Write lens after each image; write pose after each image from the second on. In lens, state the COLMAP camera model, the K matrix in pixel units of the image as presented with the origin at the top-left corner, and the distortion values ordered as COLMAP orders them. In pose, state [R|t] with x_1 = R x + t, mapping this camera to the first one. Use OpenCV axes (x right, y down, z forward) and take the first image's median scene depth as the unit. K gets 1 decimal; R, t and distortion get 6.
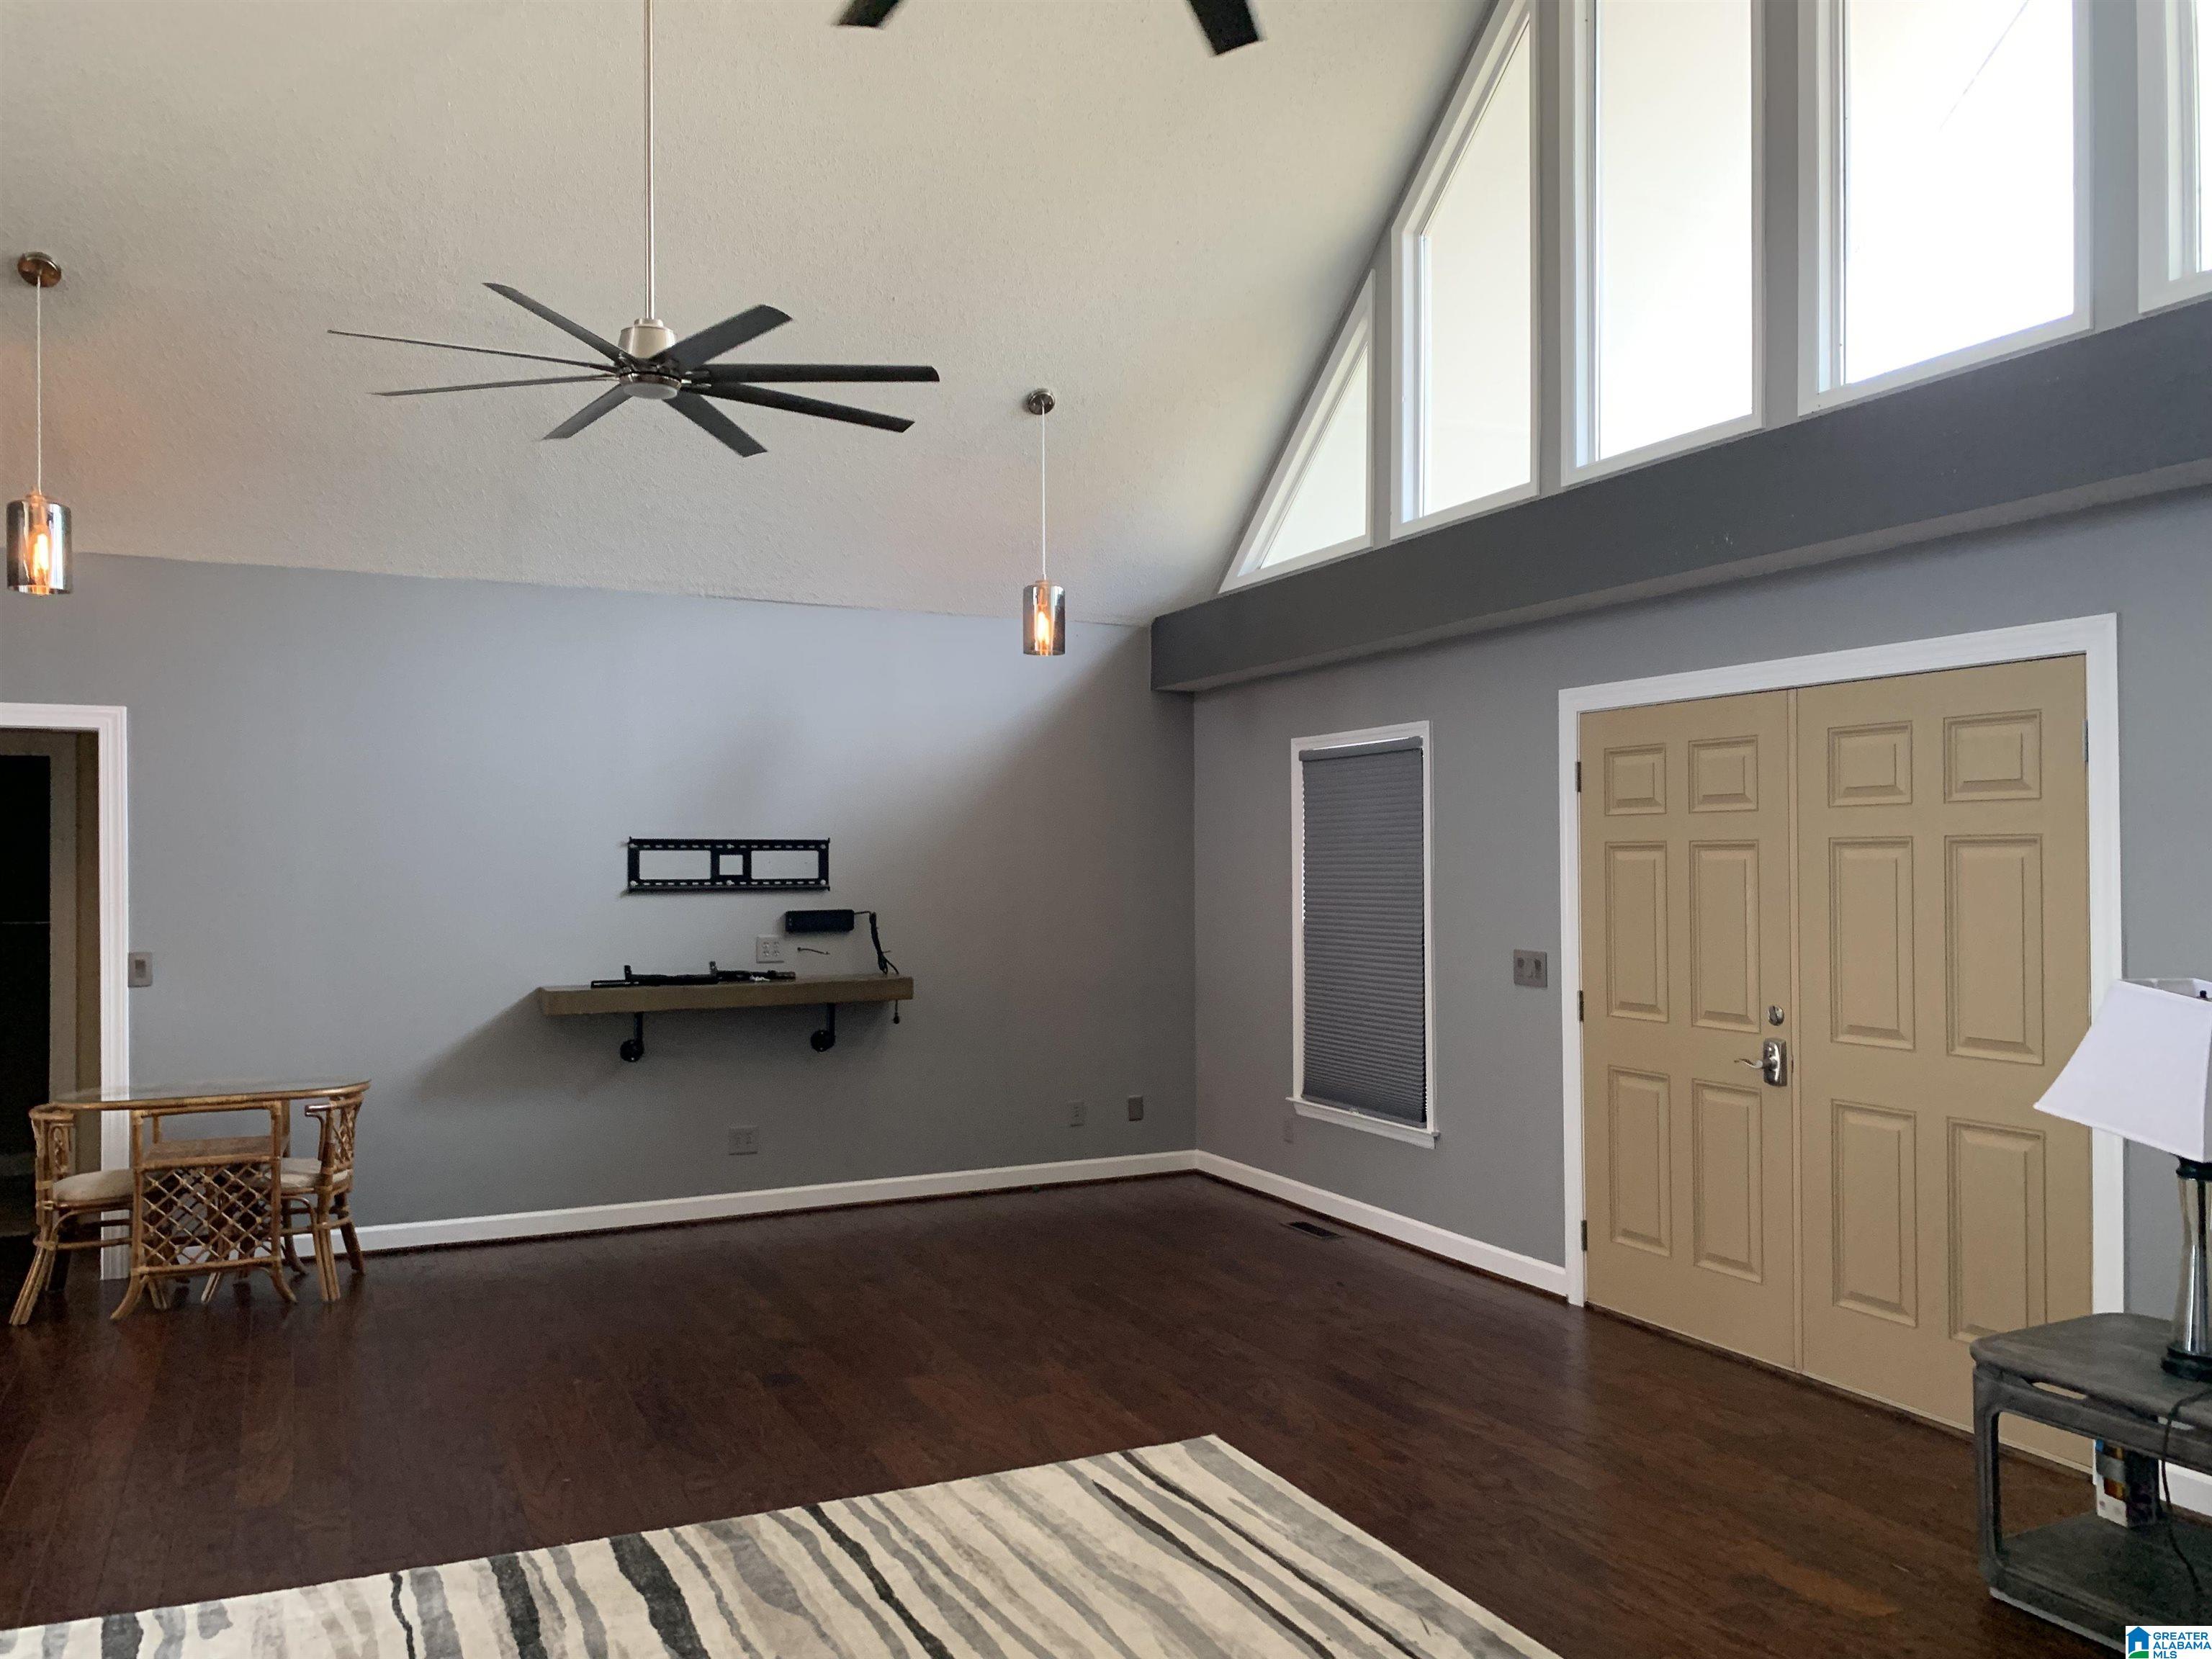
lens RADIAL K [[1724.2, 0, 1138.3], [0, 1724.2, 853.4], [0, 0, 1]] dist [0.029740, -0.014210]
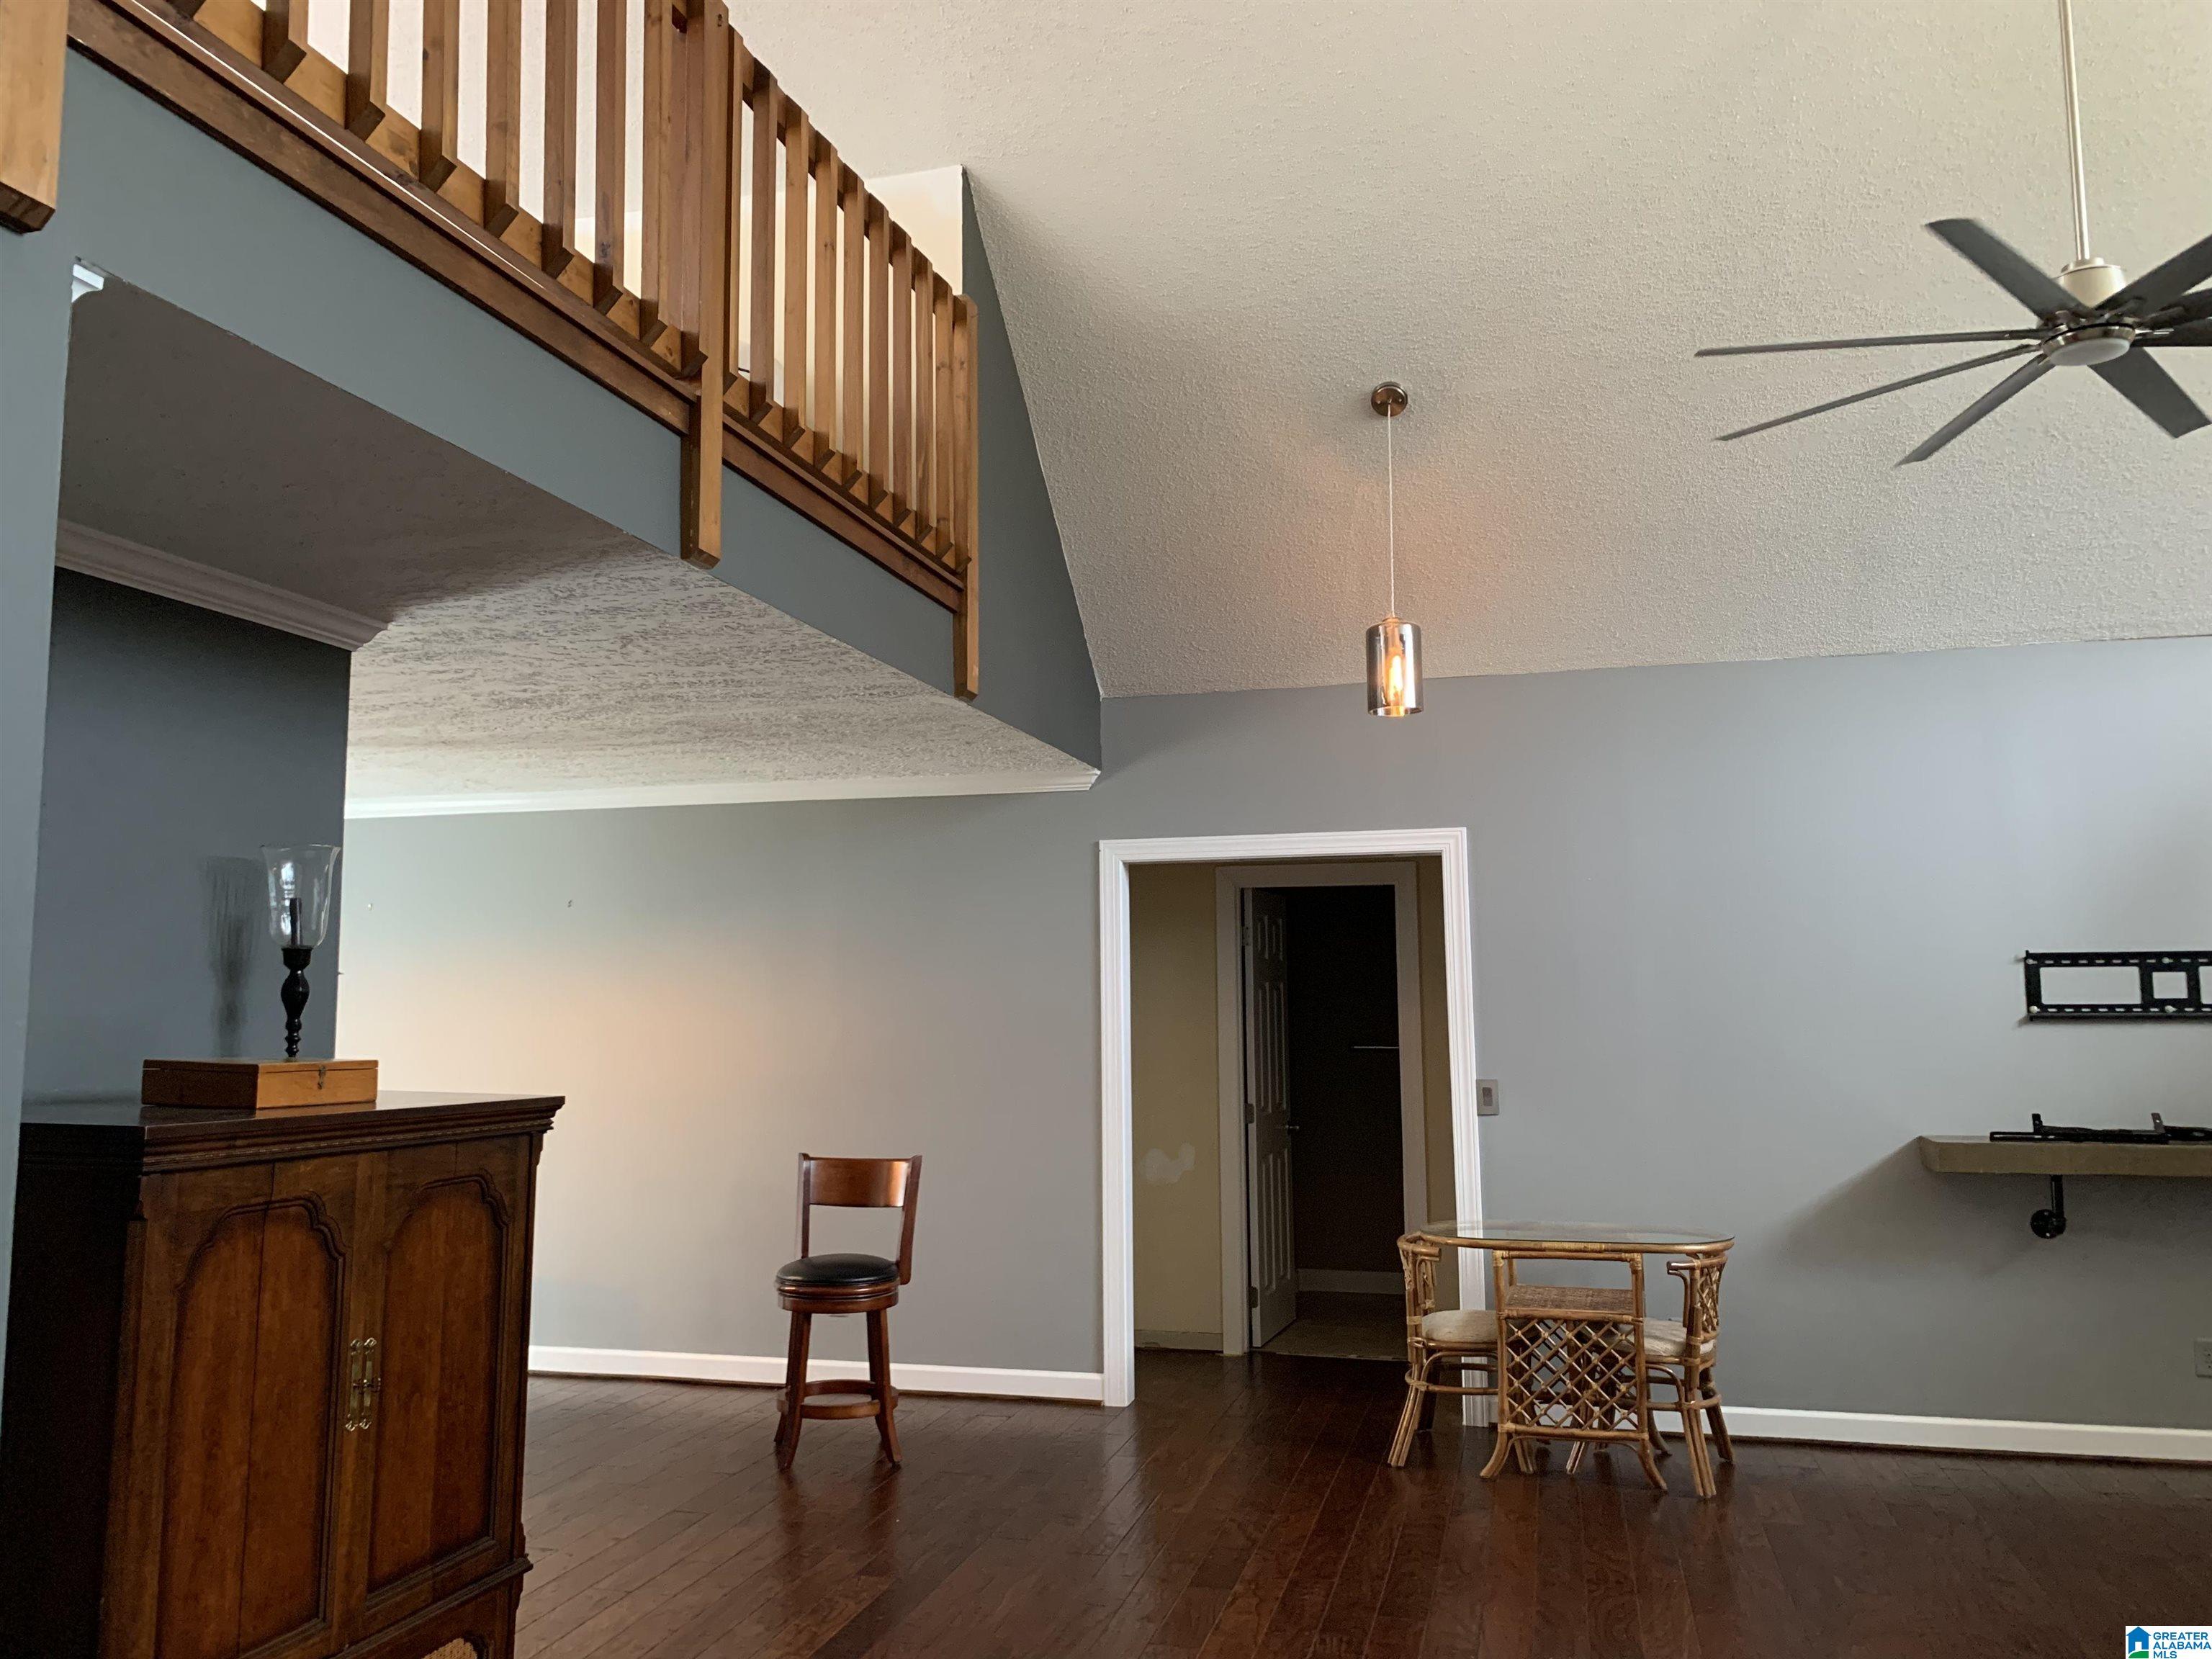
lens RADIAL K [[1724.2, 0, 1104.4], [0, 1724.2, 829.7], [0, 0, 1]] dist [0.029740, -0.014210]
pose [[0.763919, -0.070930, -0.641403, -0.116593], [0.010137, 0.995137, -0.097975, 0.010624], [0.645233, 0.068343, 0.760923, 0.130773]]
